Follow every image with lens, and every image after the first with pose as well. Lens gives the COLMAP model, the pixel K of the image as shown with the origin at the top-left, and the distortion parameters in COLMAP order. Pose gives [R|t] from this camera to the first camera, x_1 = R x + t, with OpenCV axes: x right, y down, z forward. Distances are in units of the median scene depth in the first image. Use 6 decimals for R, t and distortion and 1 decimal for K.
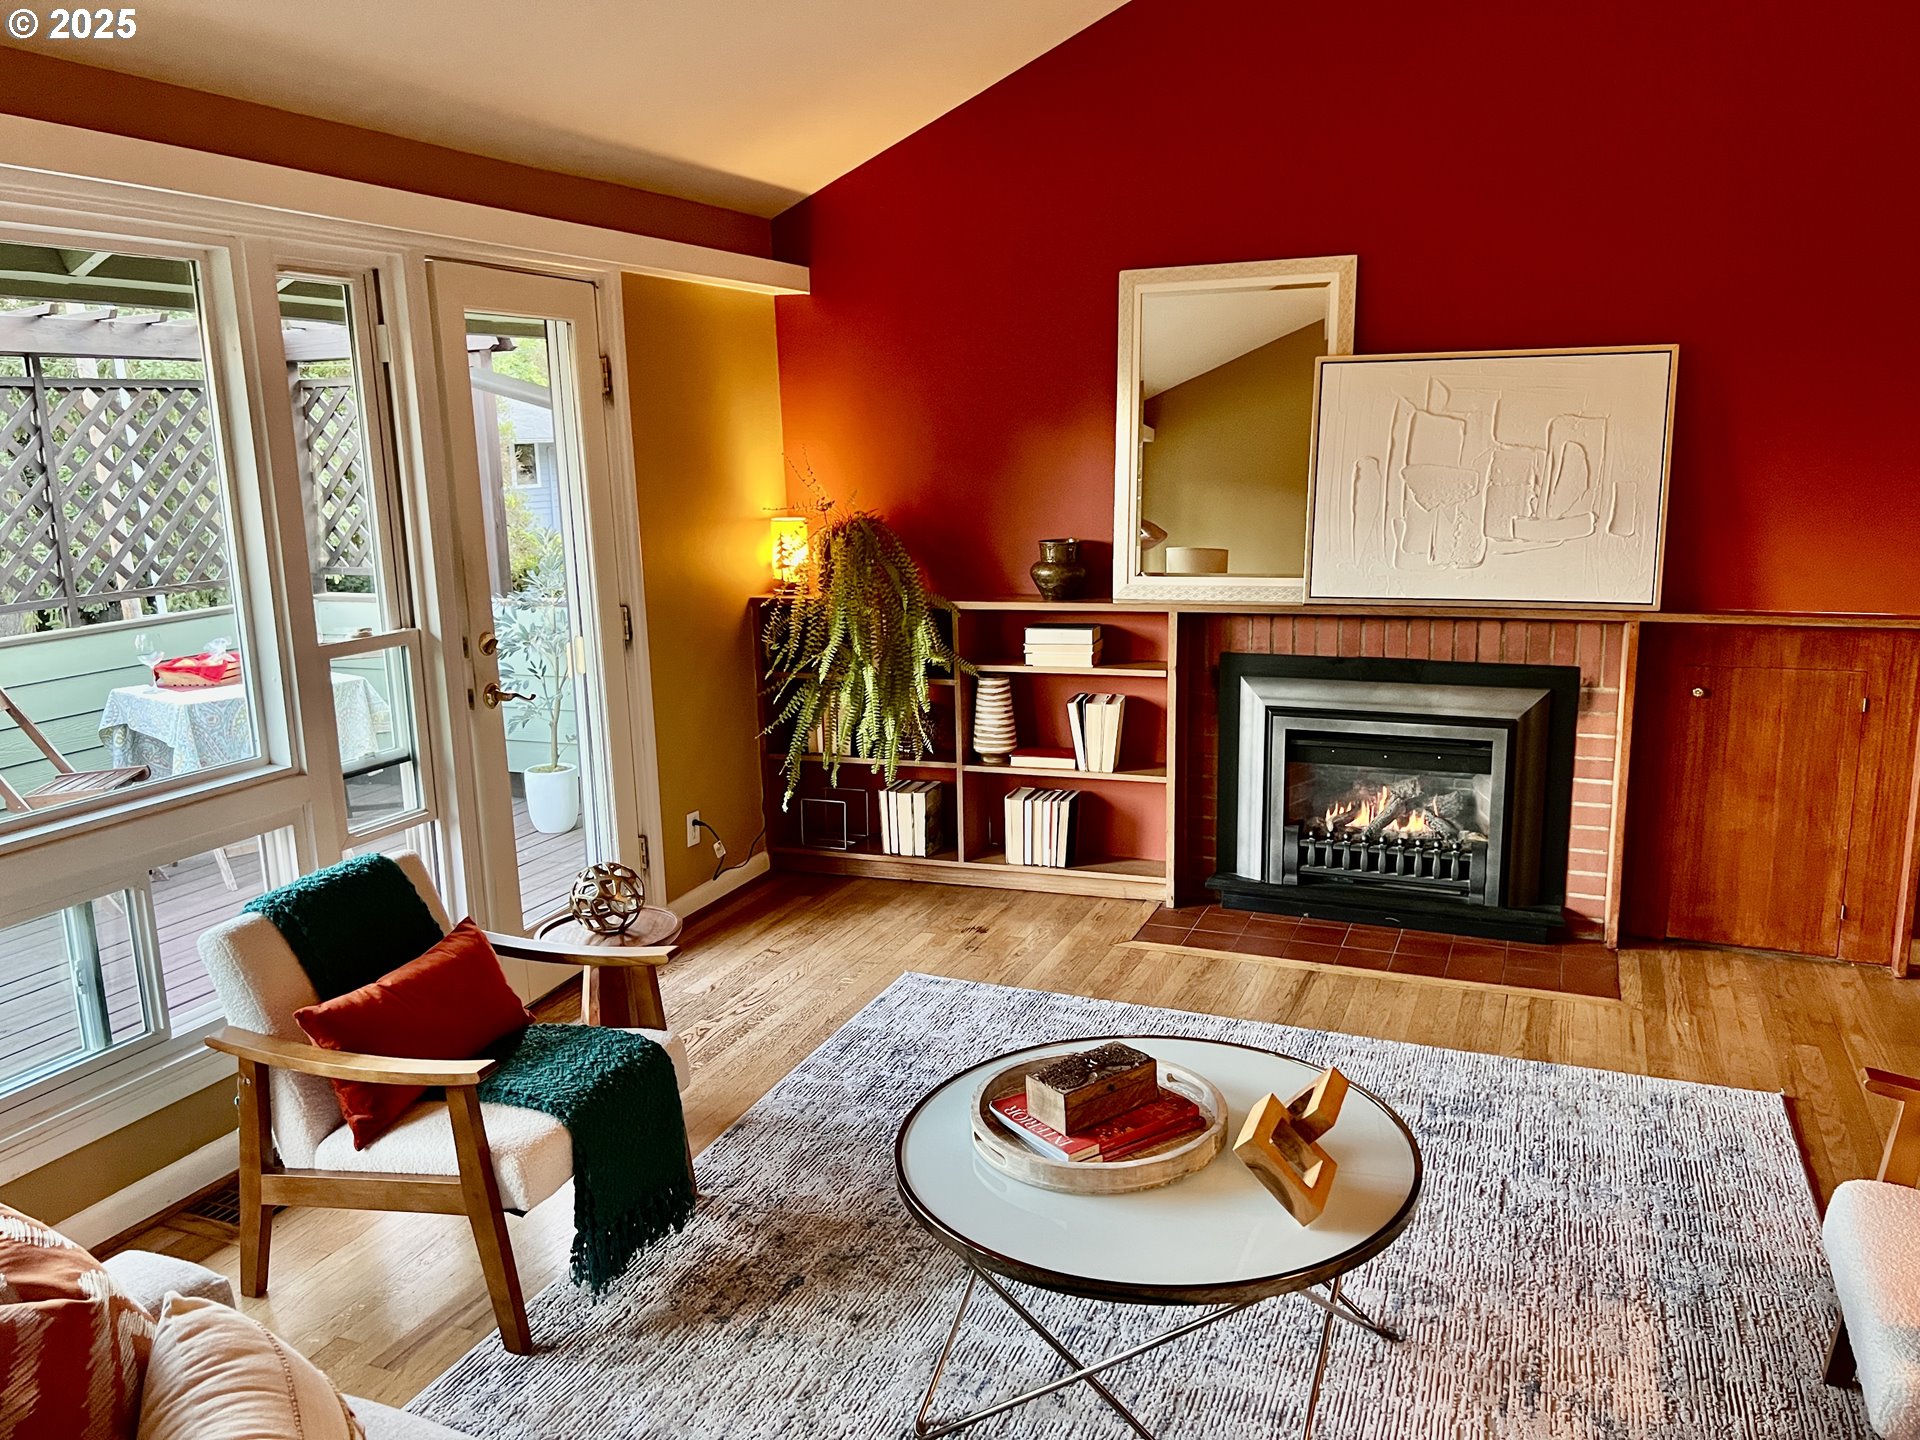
lens RADIAL K [[1451.5, 0, 1002.5], [0, 1451.5, 723.6], [0, 0, 1]] dist [0.068950, -0.085764]
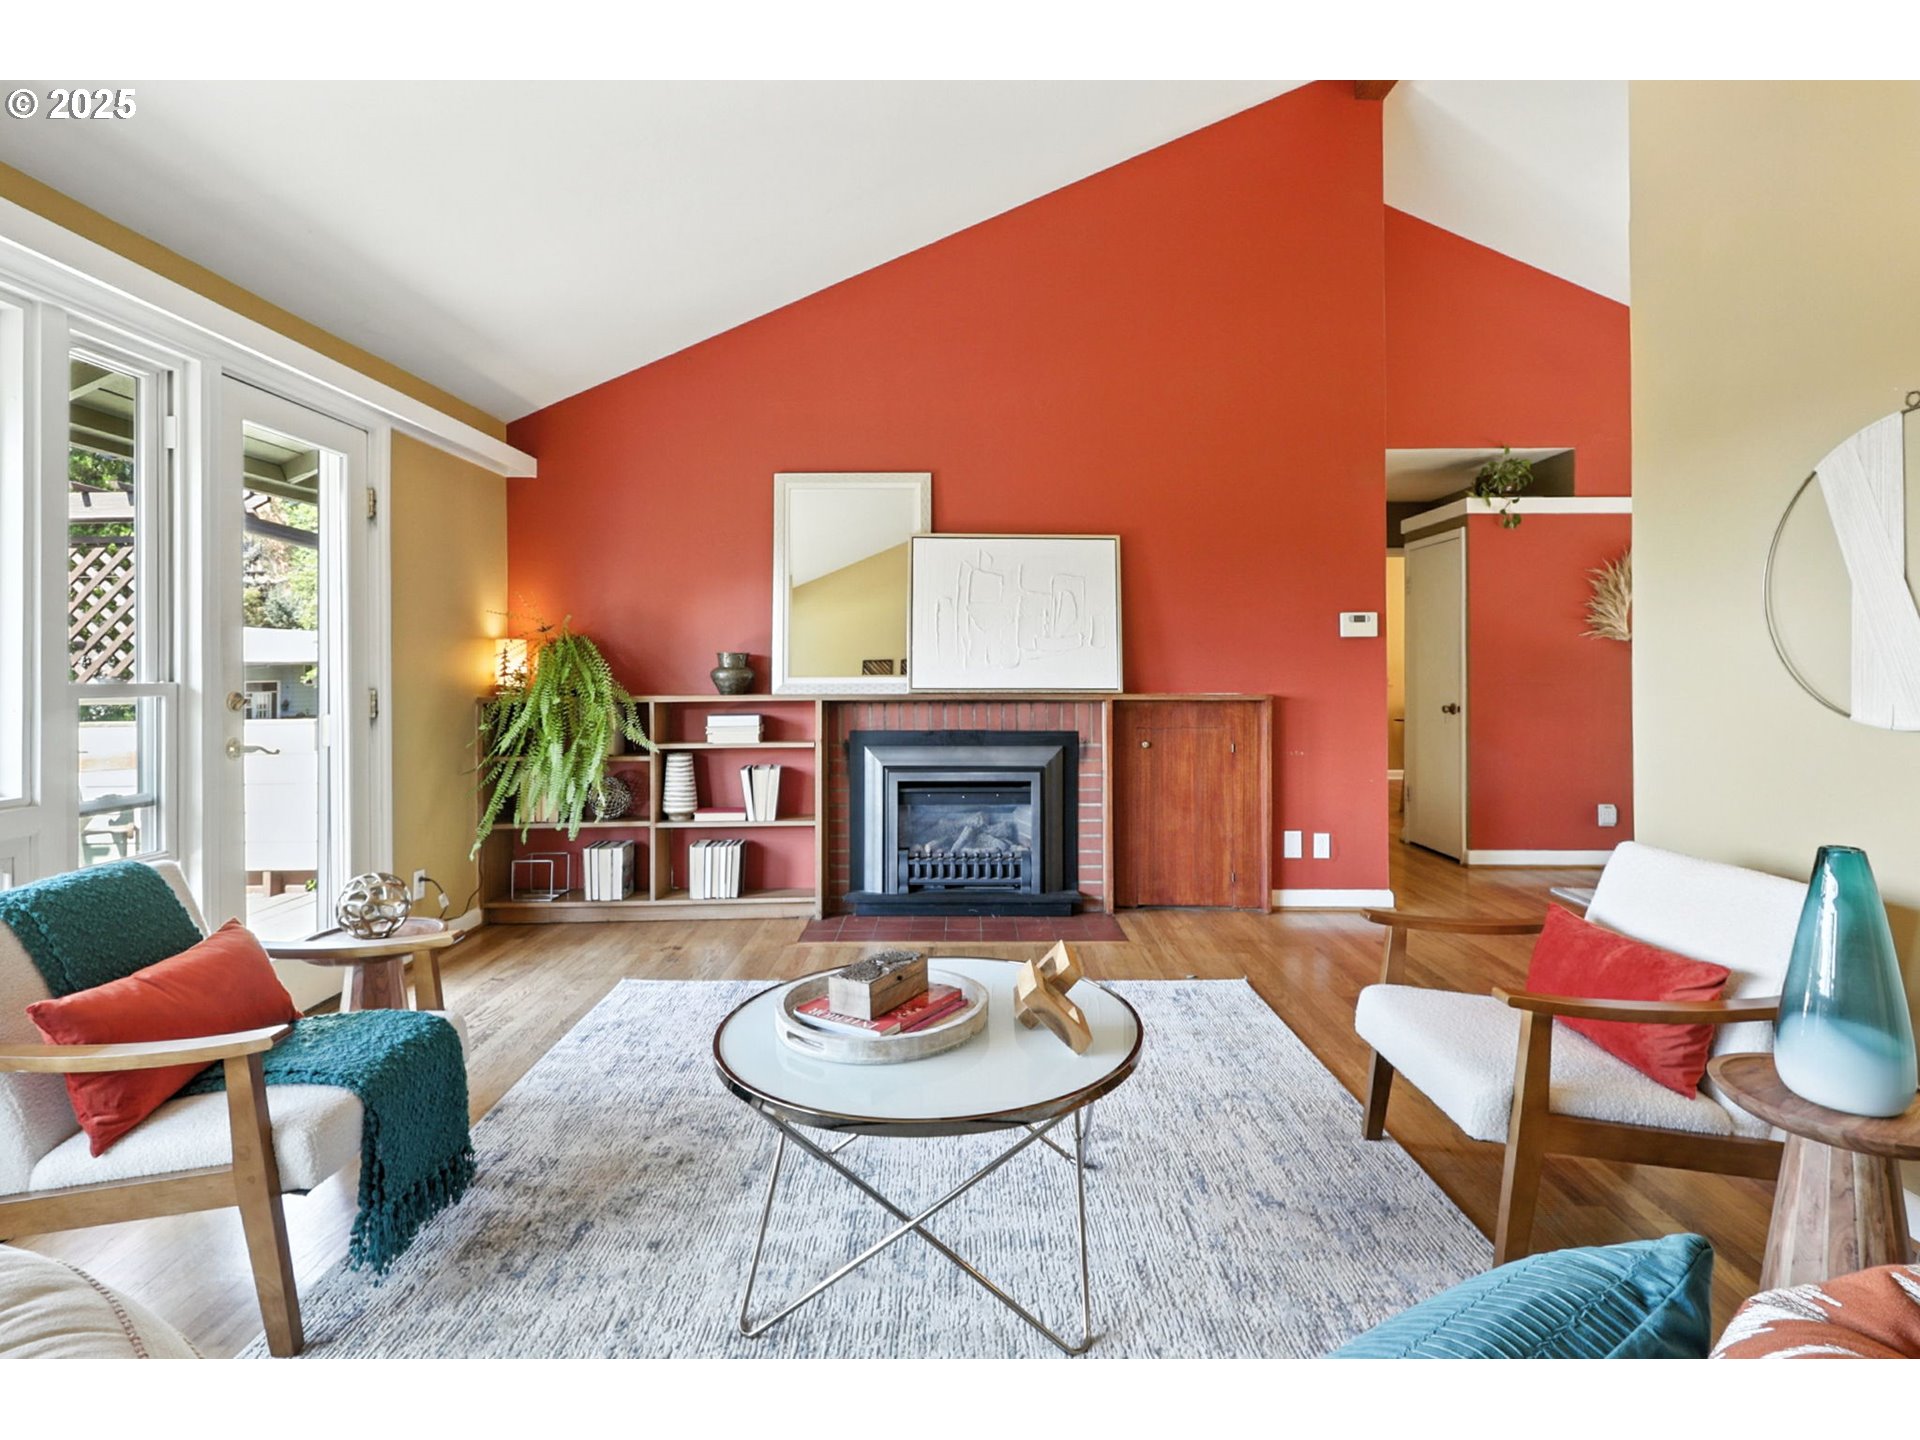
lens RADIAL K [[921.4, 0, 950.8], [0, 921.4, 679.6], [0, 0, 1]] dist [-0.000823, -0.000914]
pose [[0.926976, 0.015899, 0.374783, -0.105924], [0.064155, 0.977662, -0.200153, 0.096920], [-0.369594, 0.209581, 0.905249, 0.140402]]
